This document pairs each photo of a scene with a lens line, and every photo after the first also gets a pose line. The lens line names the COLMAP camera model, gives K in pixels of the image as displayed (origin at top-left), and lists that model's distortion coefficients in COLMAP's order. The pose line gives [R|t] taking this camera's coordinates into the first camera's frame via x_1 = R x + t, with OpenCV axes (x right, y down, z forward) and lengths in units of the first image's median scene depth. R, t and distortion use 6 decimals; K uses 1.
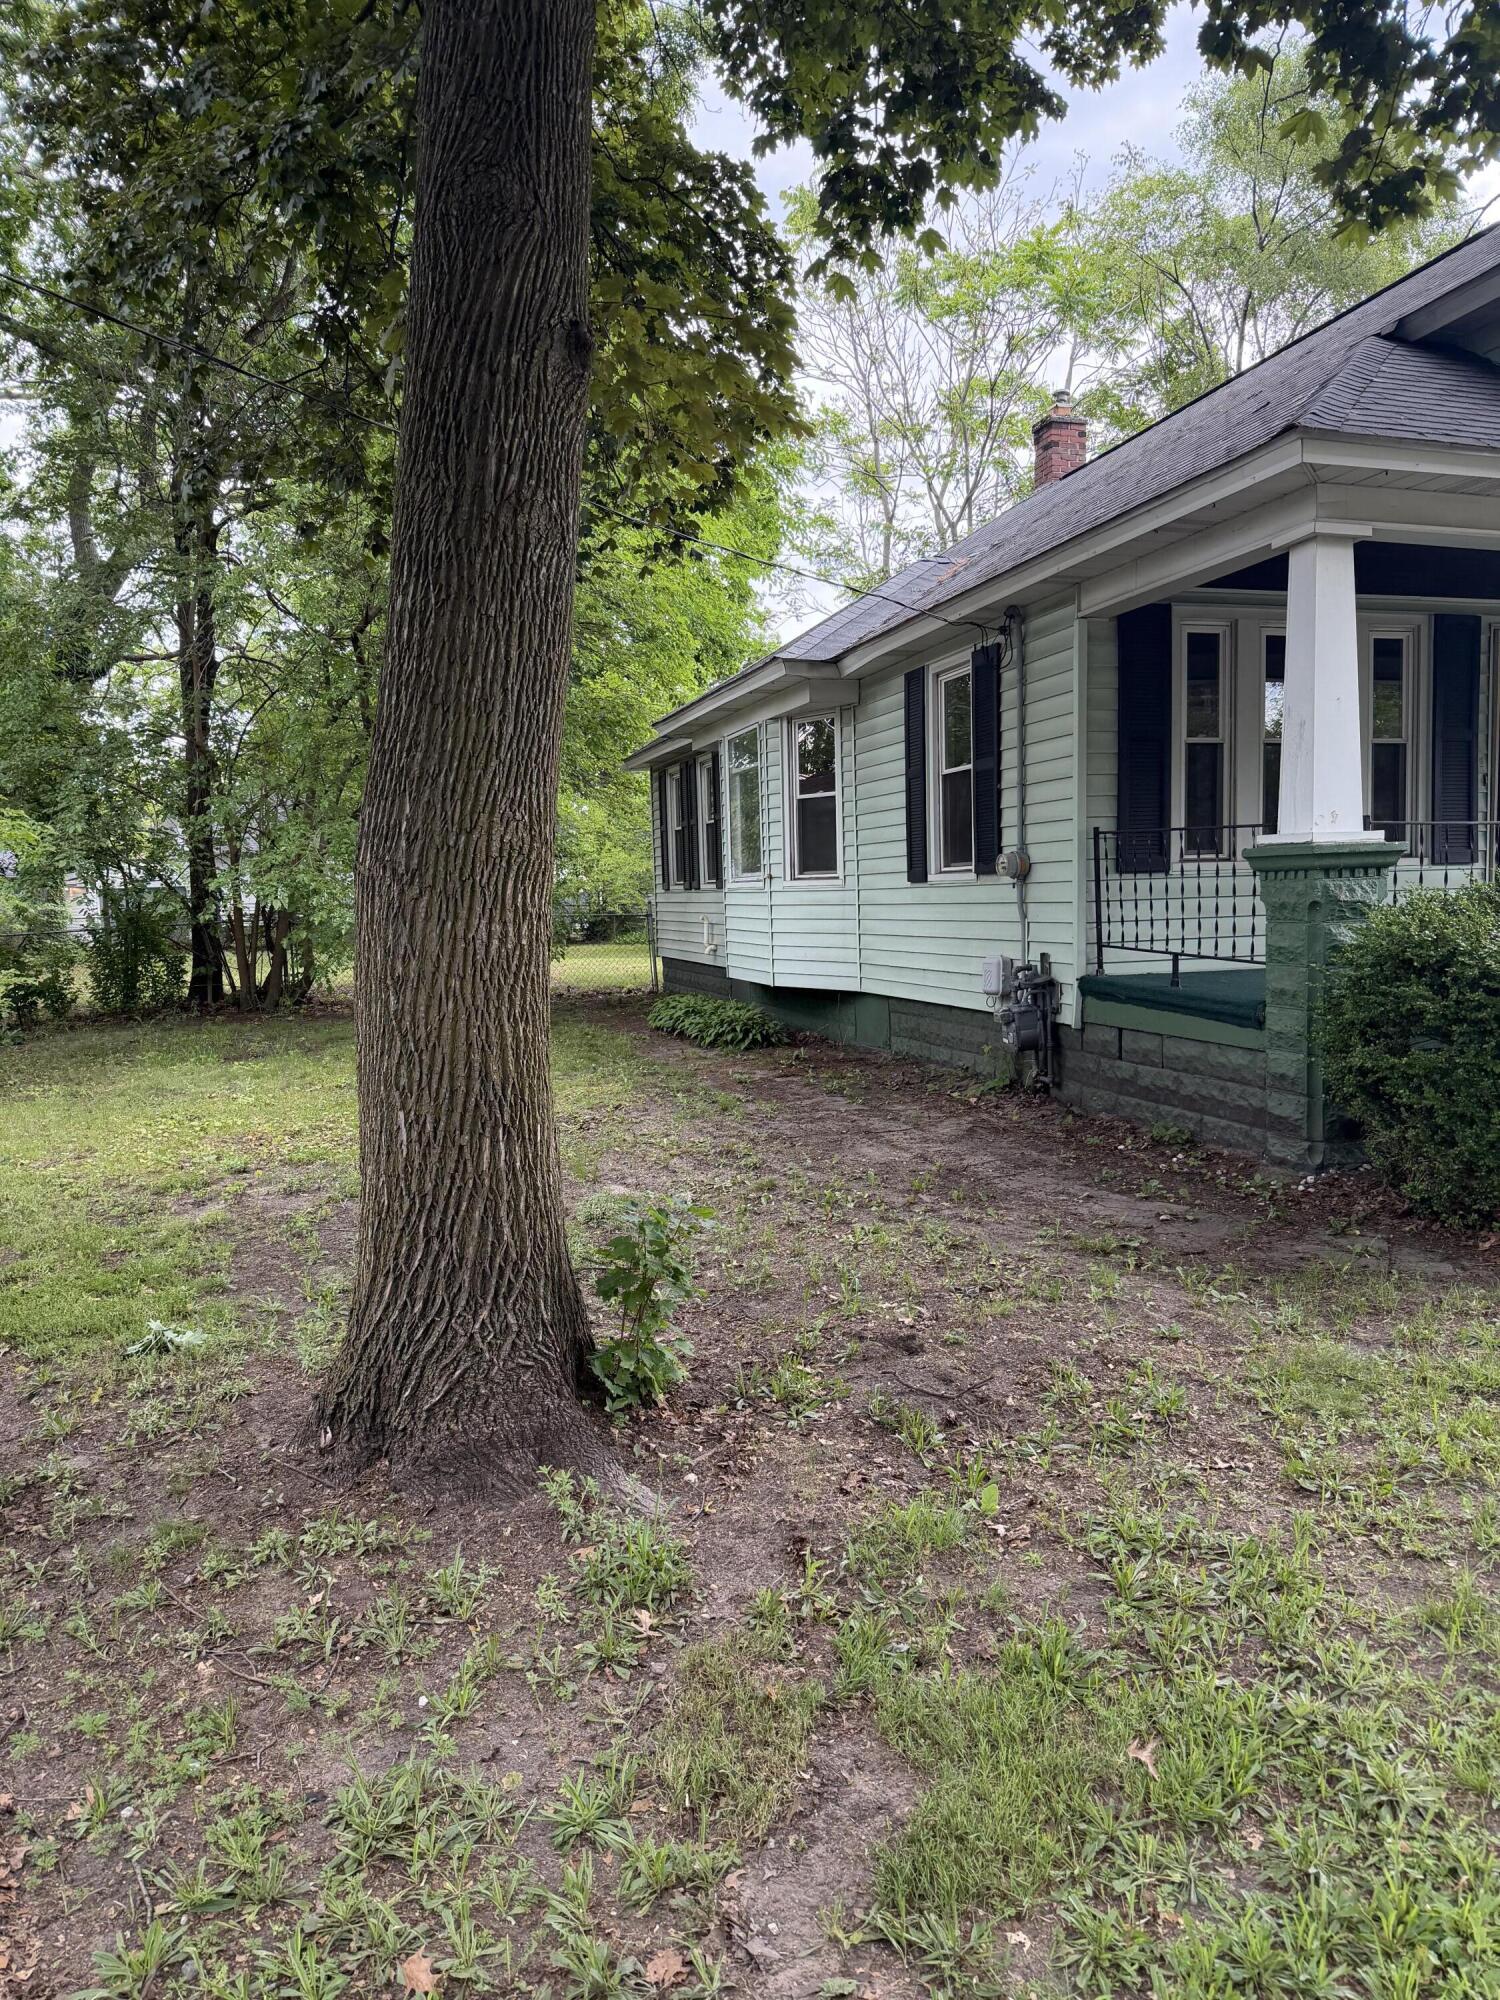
lens RADIAL K [[1434.2, 0, 753.6], [0, 1434.2, 1005.8], [0, 0, 1]] dist [0.004152, -0.019149]
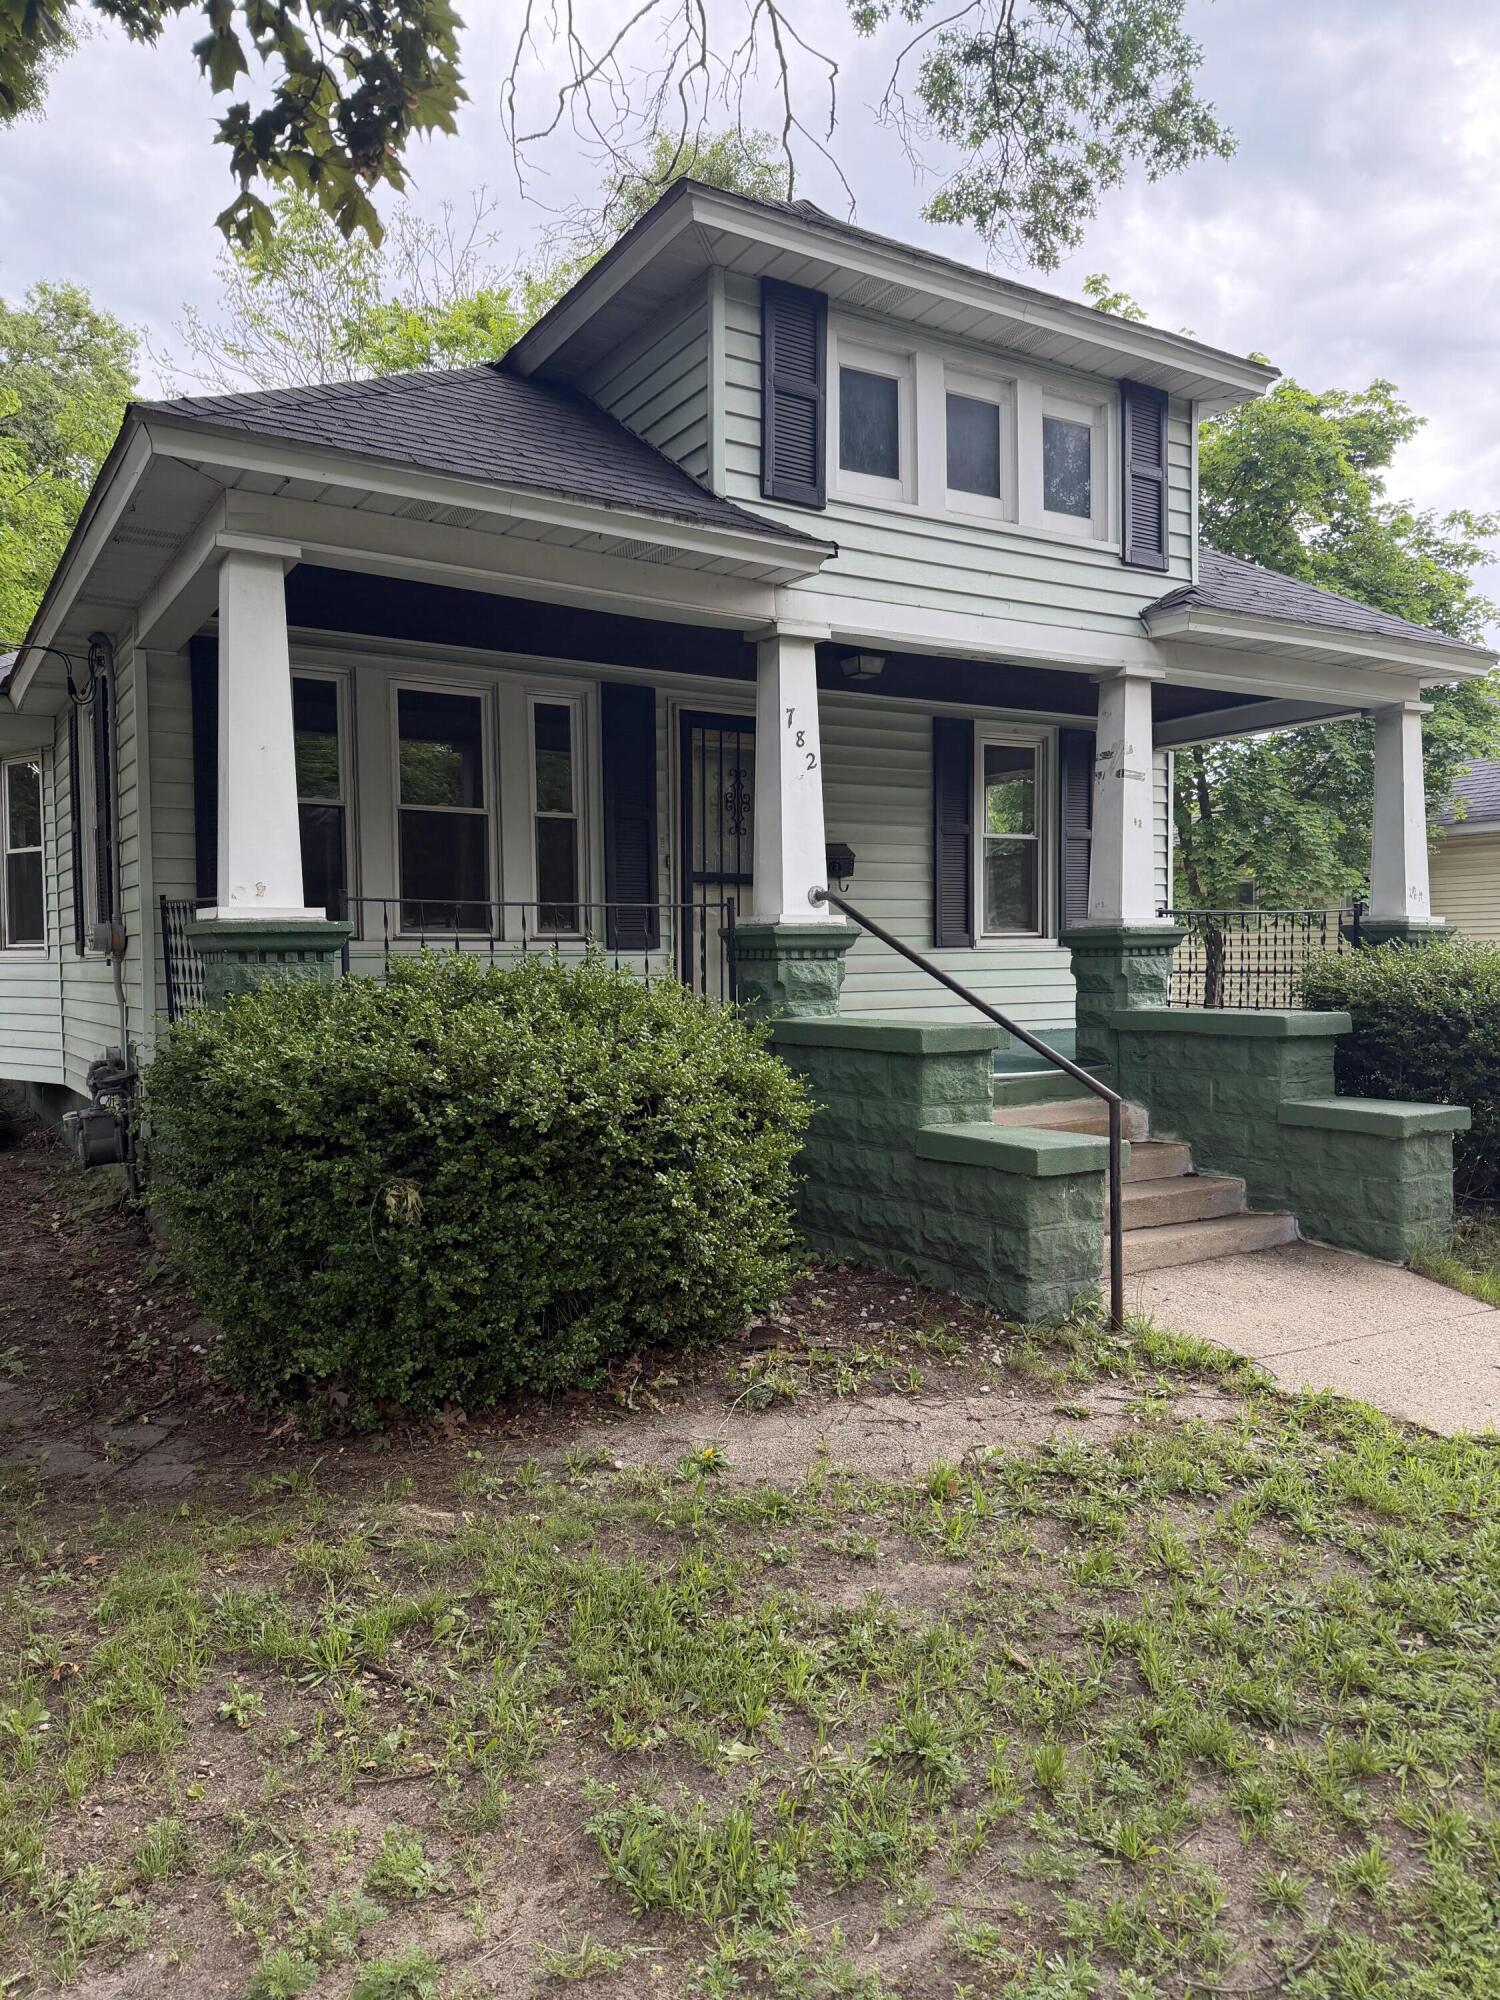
lens RADIAL K [[1434.2, 0, 745.5], [0, 1434.2, 1002.8], [0, 0, 1]] dist [0.004152, -0.019149]
pose [[0.957937, 0.013038, 0.286682, 0.325985], [0.002076, 0.998627, -0.052352, -0.016776], [-0.286971, 0.050745, 0.956594, 0.098196]]
